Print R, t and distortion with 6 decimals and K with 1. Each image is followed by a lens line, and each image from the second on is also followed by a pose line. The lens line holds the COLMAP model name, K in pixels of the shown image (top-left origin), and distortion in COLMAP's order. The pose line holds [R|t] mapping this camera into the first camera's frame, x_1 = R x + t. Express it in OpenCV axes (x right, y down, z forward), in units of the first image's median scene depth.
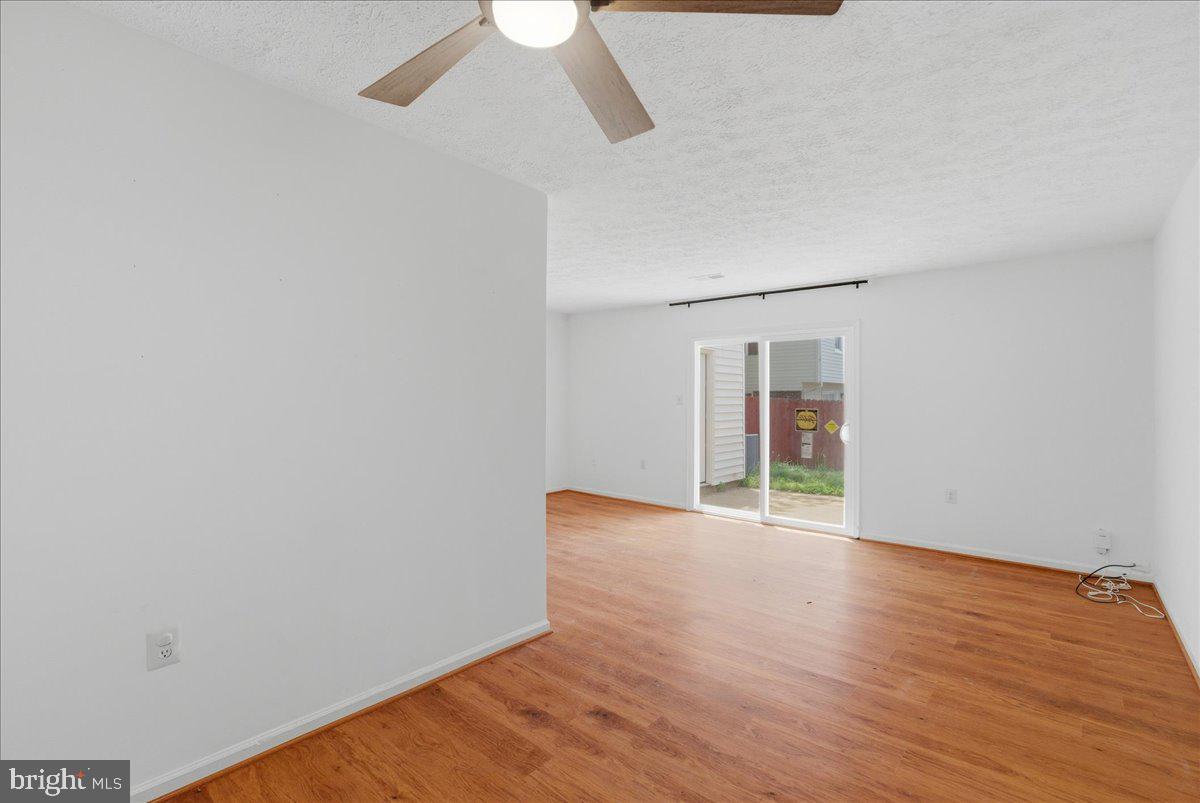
lens RADIAL K [[542.3, 0, 604.3], [0, 542.3, 393.0], [0, 0, 1]] dist [-0.009568, -0.000022]
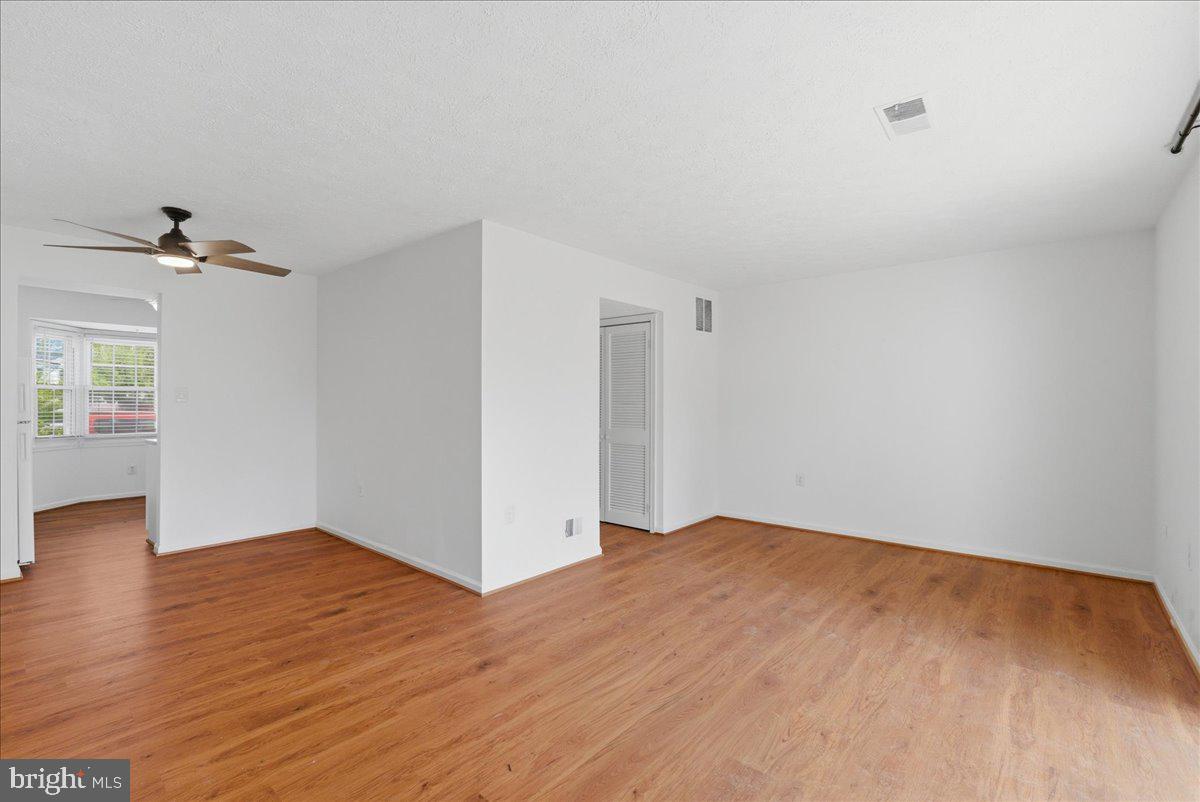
lens RADIAL K [[537.4, 0, 600.0], [0, 537.4, 401.0], [0, 0, 1]] dist [-0.020637, 0.006610]
pose [[0.000437, -0.002238, -0.999997, 0.621808], [0.003851, 0.999990, -0.002236, 0.016447], [0.999992, -0.003850, 0.000446, 0.744578]]
